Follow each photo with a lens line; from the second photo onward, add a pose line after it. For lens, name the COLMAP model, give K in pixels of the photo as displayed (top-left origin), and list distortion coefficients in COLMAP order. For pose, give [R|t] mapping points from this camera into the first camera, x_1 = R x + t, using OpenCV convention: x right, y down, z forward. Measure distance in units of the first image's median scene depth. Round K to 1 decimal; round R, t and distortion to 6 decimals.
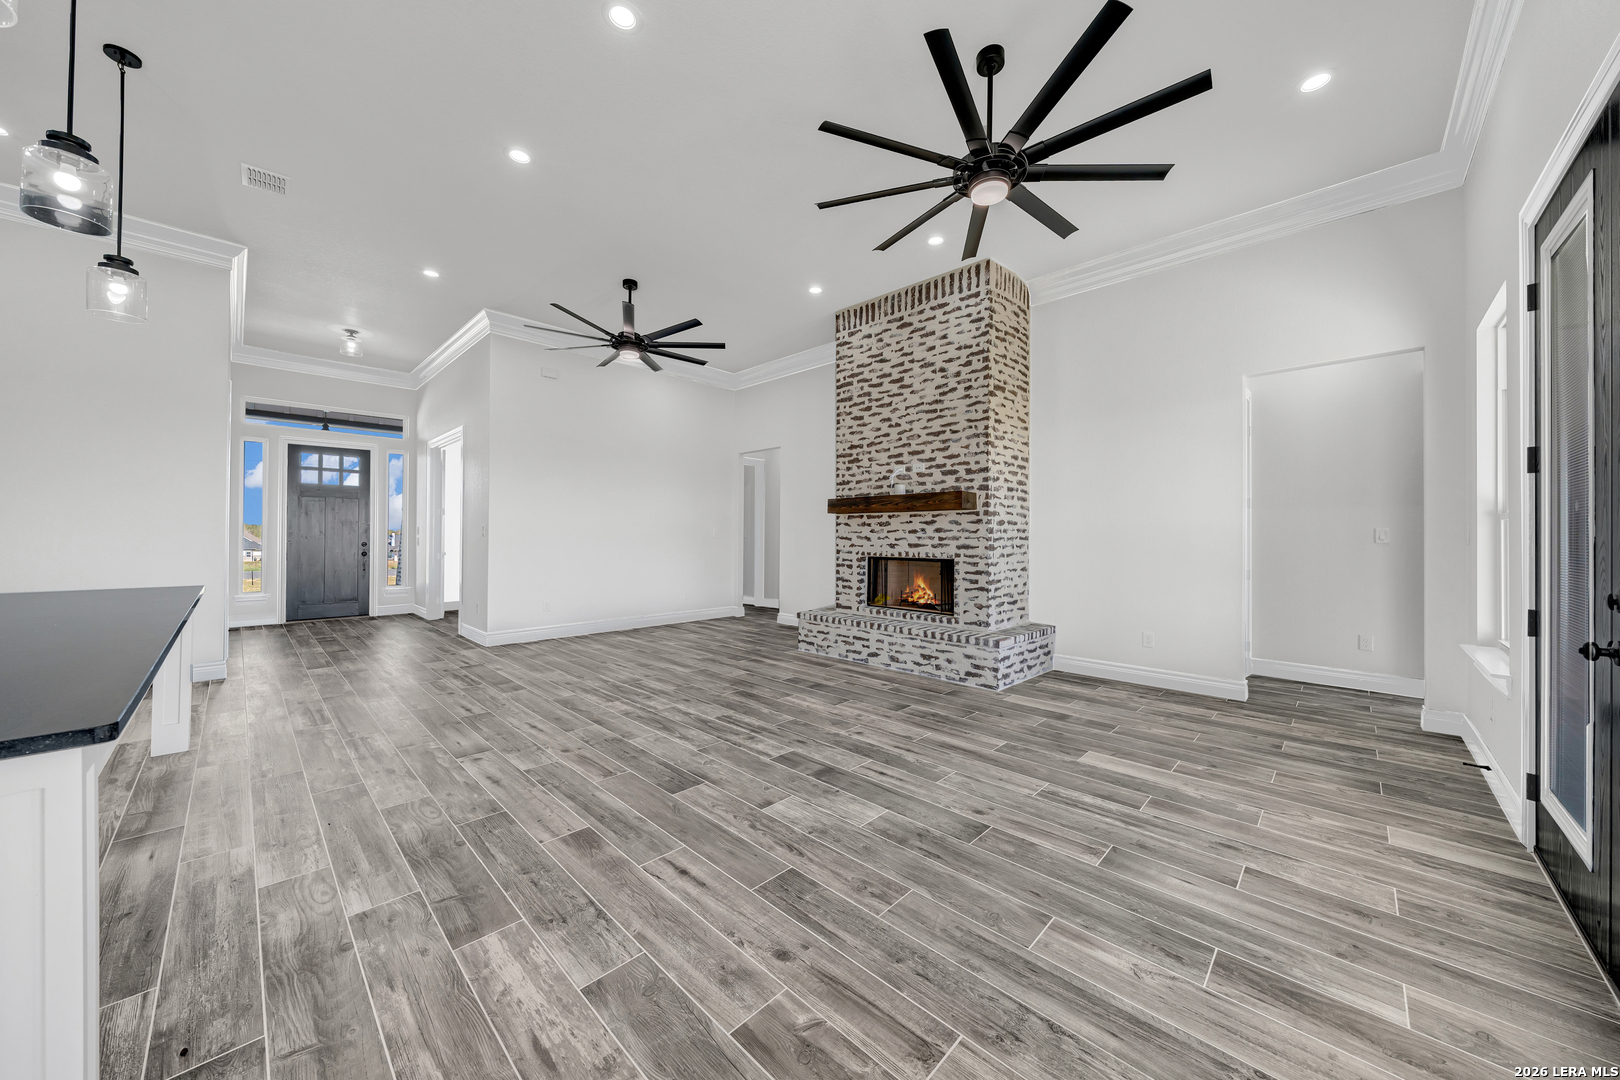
lens RADIAL K [[561.7, 0, 807.7], [0, 561.7, 531.8], [0, 0, 1]] dist [-0.001978, -0.000050]
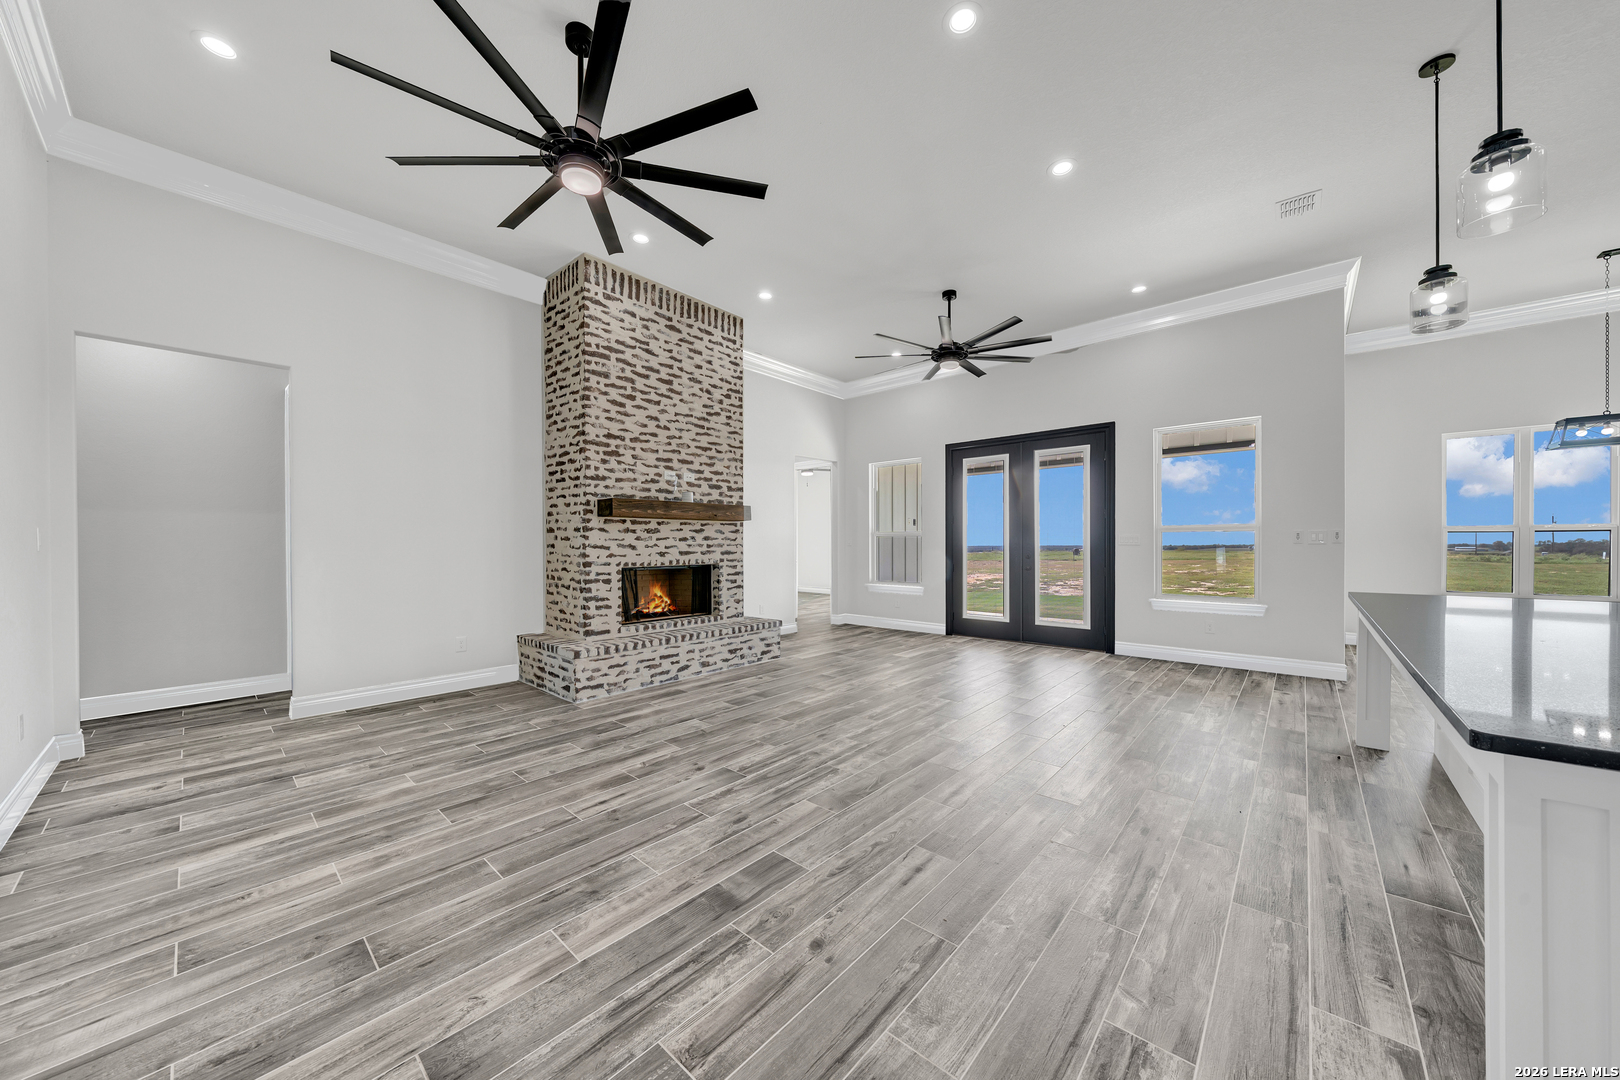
lens RADIAL K [[549.6, 0, 810.0], [0, 549.6, 548.3], [0, 0, 1]] dist [-0.001621, -0.000046]
pose [[-0.040061, -0.012487, 0.999119, -0.817855], [-0.003816, 0.999917, 0.012344, 0.002660], [-0.999190, -0.003318, -0.040106, 0.819149]]
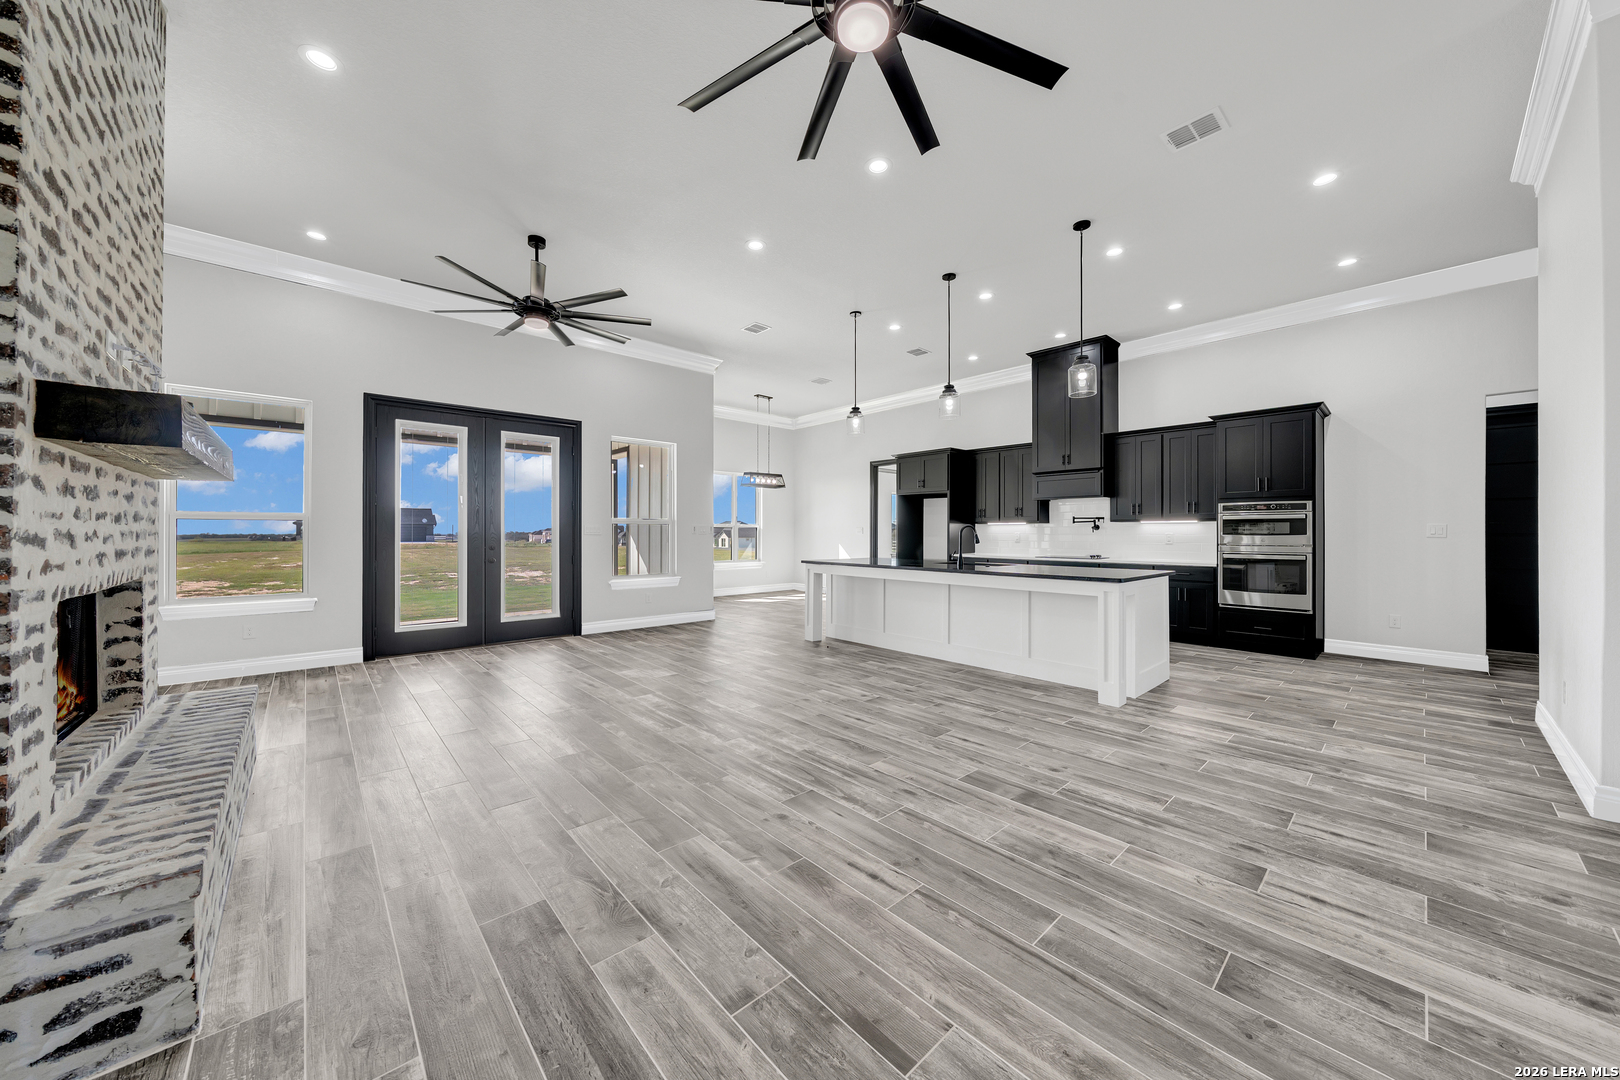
lens RADIAL K [[561.7, 0, 807.7], [0, 561.7, 531.8], [0, 0, 1]] dist [-0.001978, -0.000050]
pose [[-0.997515, -0.006057, 0.070192, -0.309798], [-0.006664, 0.999942, -0.008409, 0.008372], [-0.070137, -0.008856, -0.997498, 1.358720]]
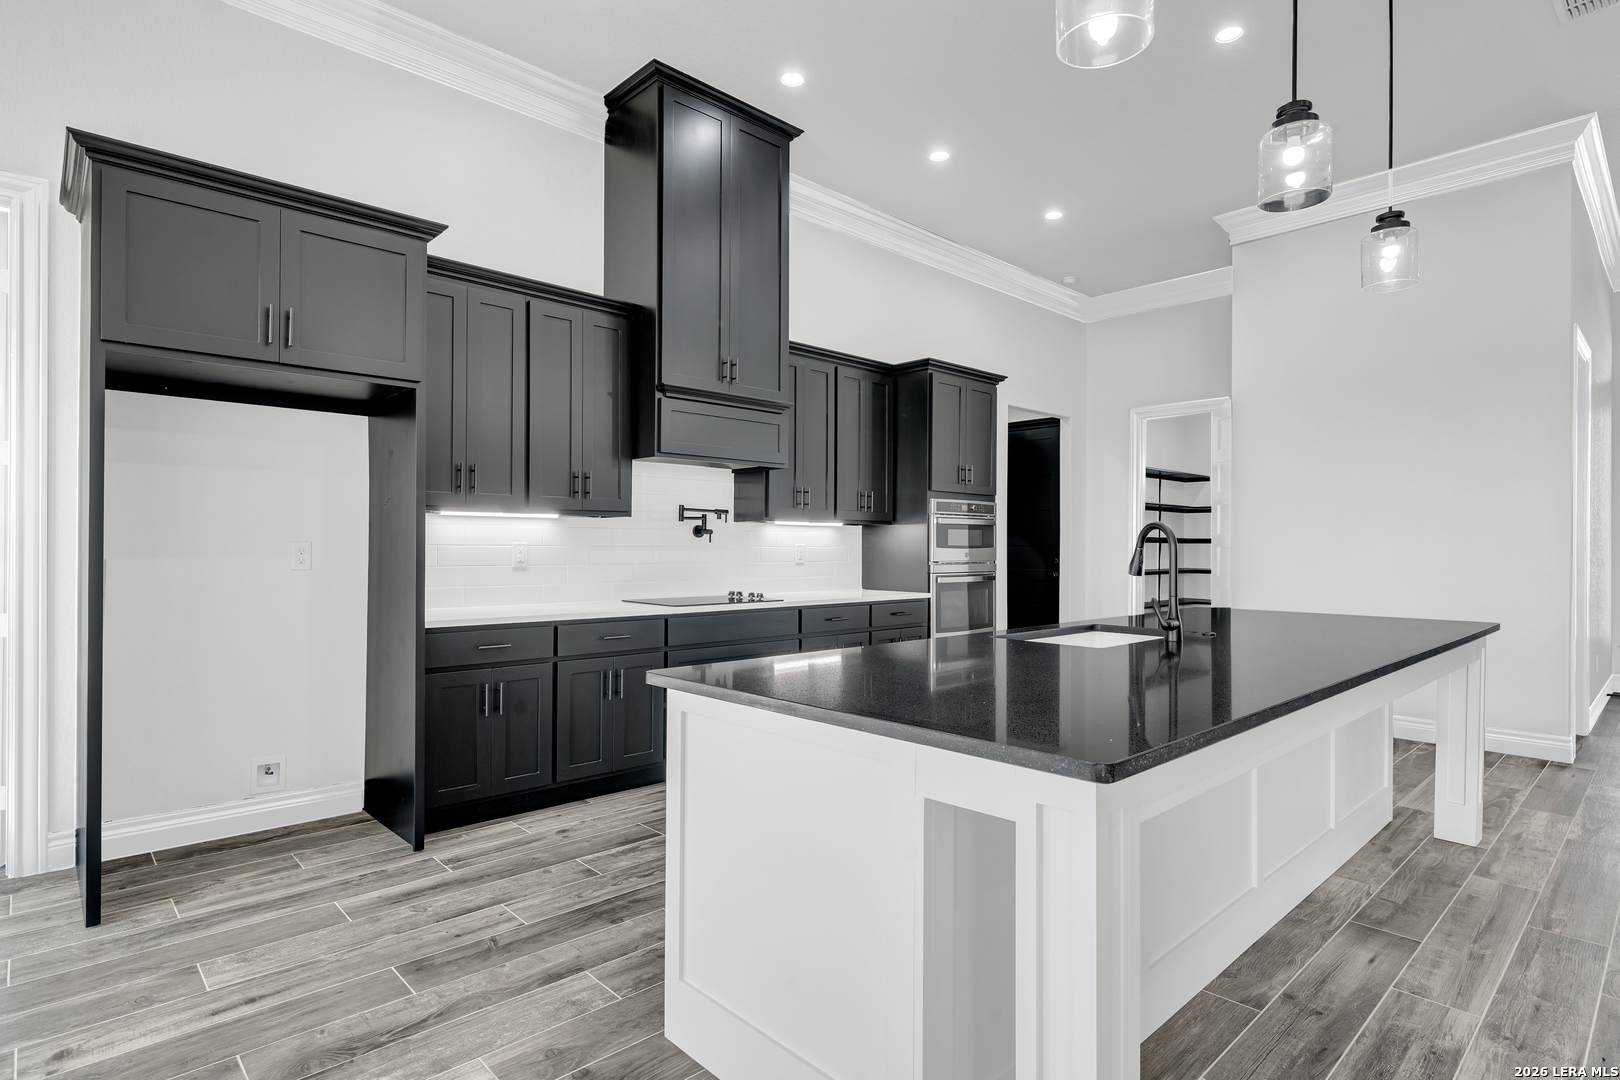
lens RADIAL K [[840.5, 0, 810.0], [0, 840.5, 540.0], [0, 0, 1]] dist [-0.000879, 0.000116]
pose [[-0.041143, -0.011233, -0.999090, 0.016779], [0.000169, 0.999937, -0.011249, 0.001582], [0.999153, -0.000632, -0.041138, 0.101347]]
